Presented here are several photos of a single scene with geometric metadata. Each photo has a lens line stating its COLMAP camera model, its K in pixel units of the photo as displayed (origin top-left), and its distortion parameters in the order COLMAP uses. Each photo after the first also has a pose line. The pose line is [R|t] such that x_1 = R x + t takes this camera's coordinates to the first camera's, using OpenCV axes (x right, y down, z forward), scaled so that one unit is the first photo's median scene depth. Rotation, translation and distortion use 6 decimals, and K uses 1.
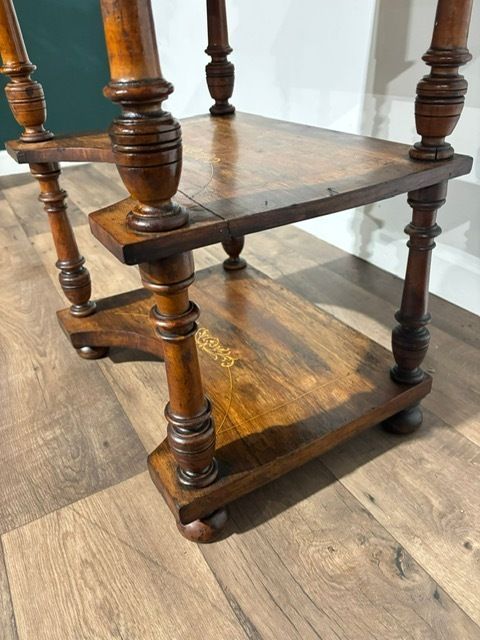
lens RADIAL K [[478.3, 0, 240.9], [0, 478.3, 314.5], [0, 0, 1]] dist [0.013055, 0.003410]
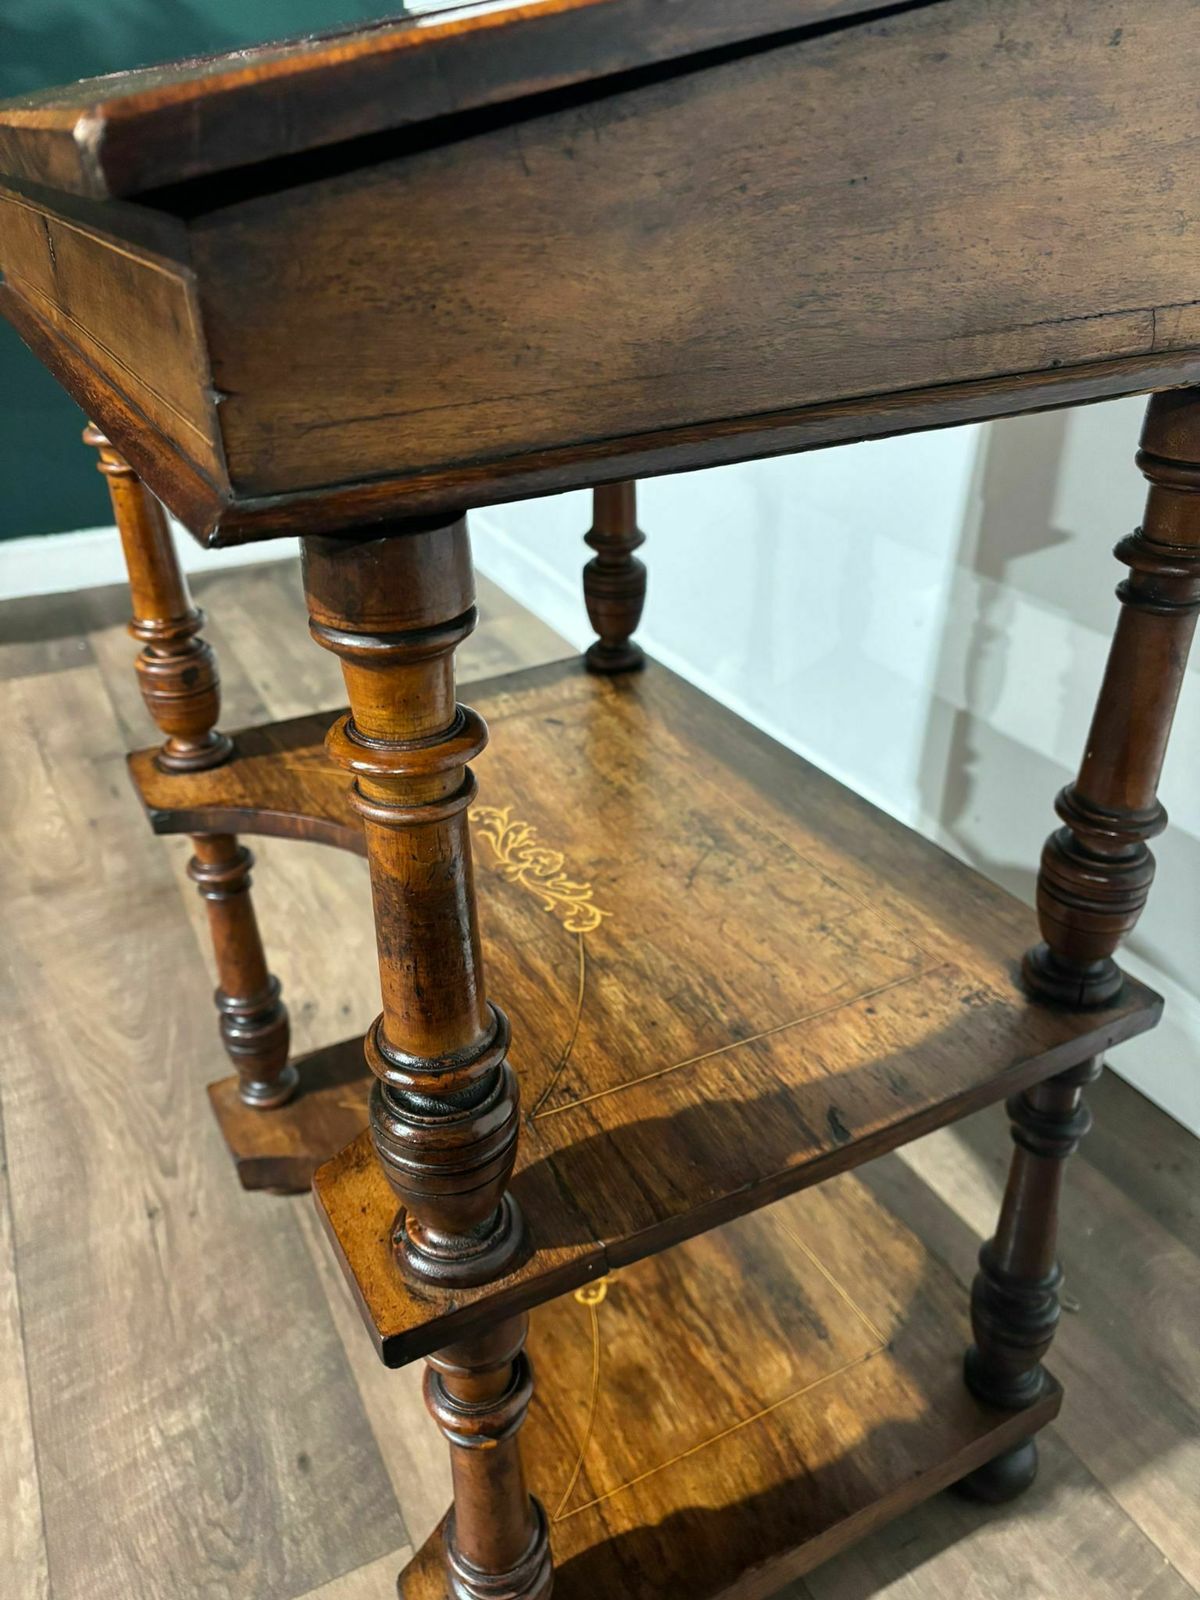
lens RADIAL K [[1192.5, 0, 593.8], [0, 1192.5, 804.0], [0, 0, 1]] dist [0.059798, -0.071485]
pose [[0.997512, 0.059218, -0.038243, -0.010109], [-0.059764, 0.998124, -0.013287, -0.324319], [0.037385, 0.015539, 0.999180, -0.099016]]
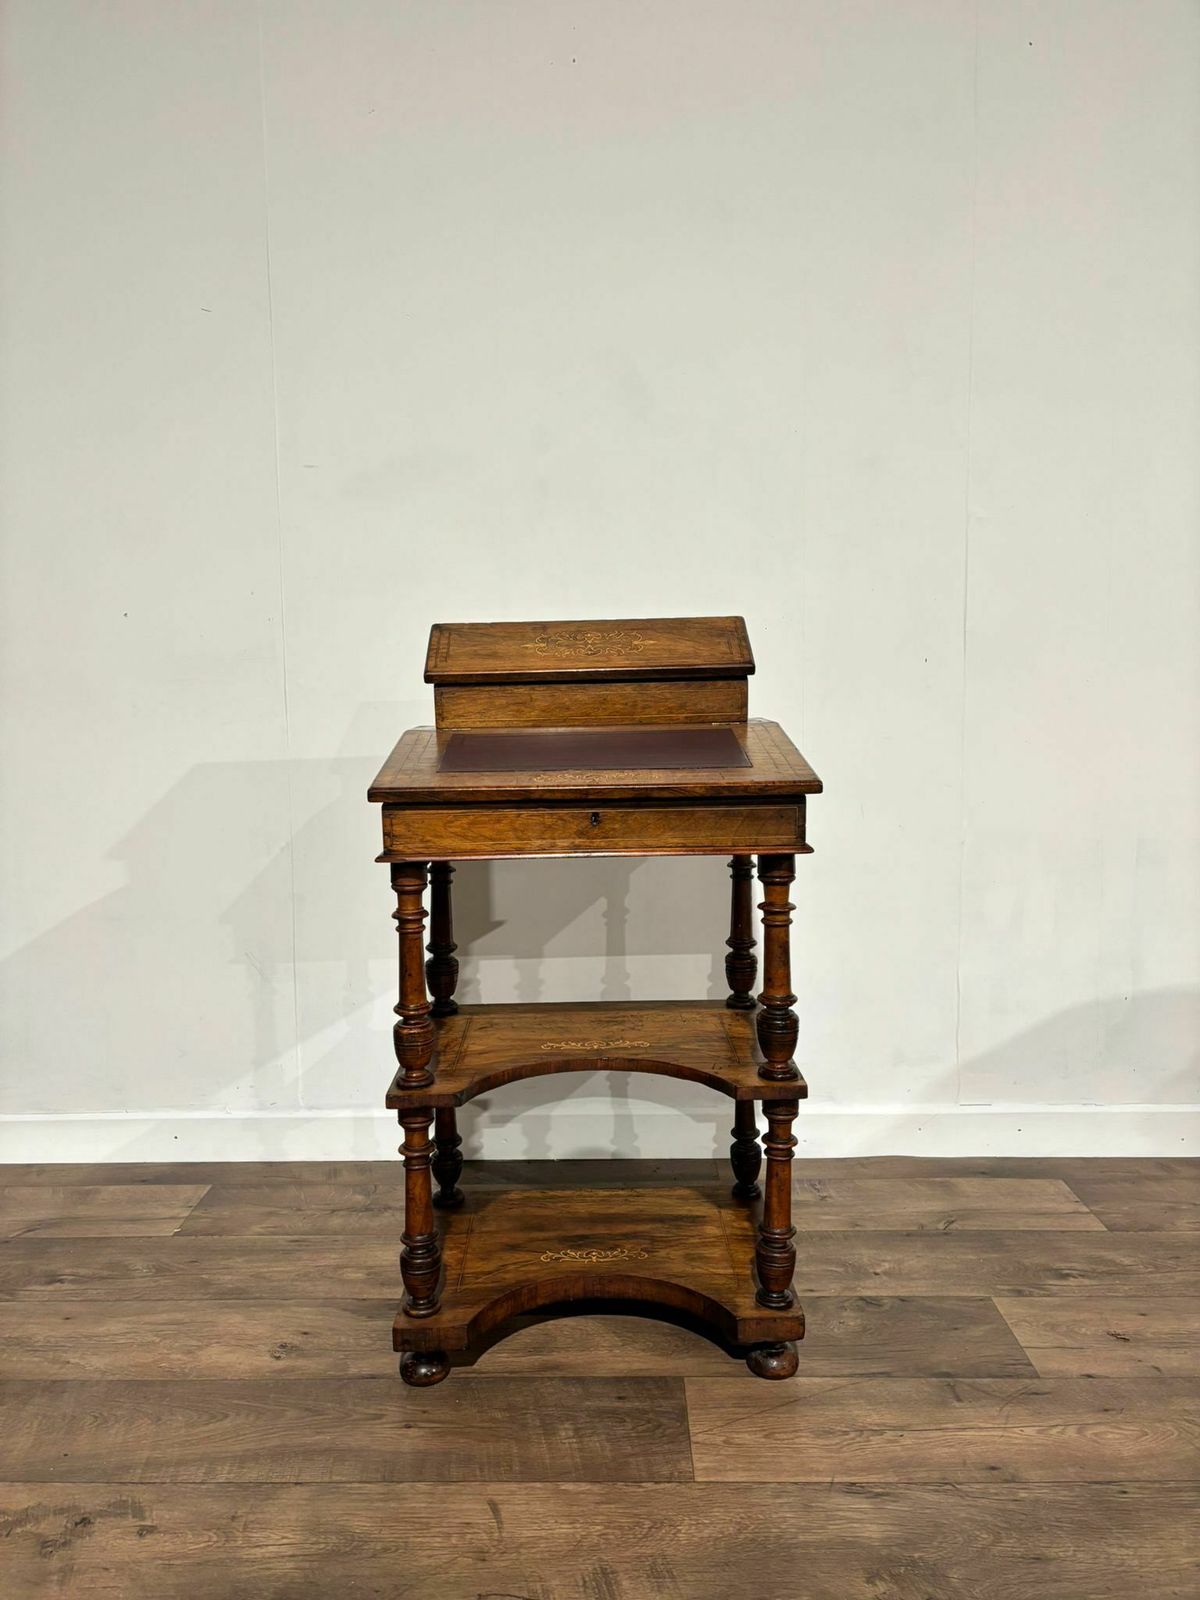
lens RADIAL K [[1190.9, 0, 581.1], [0, 1190.9, 806.9], [0, 0, 1]] dist [0.056339, -0.062485]
pose [[0.517013, -0.048746, 0.854589, -2.014527], [0.430910, 0.877465, -0.210643, -0.218091], [-0.739604, 0.477156, 0.474666, -0.420567]]
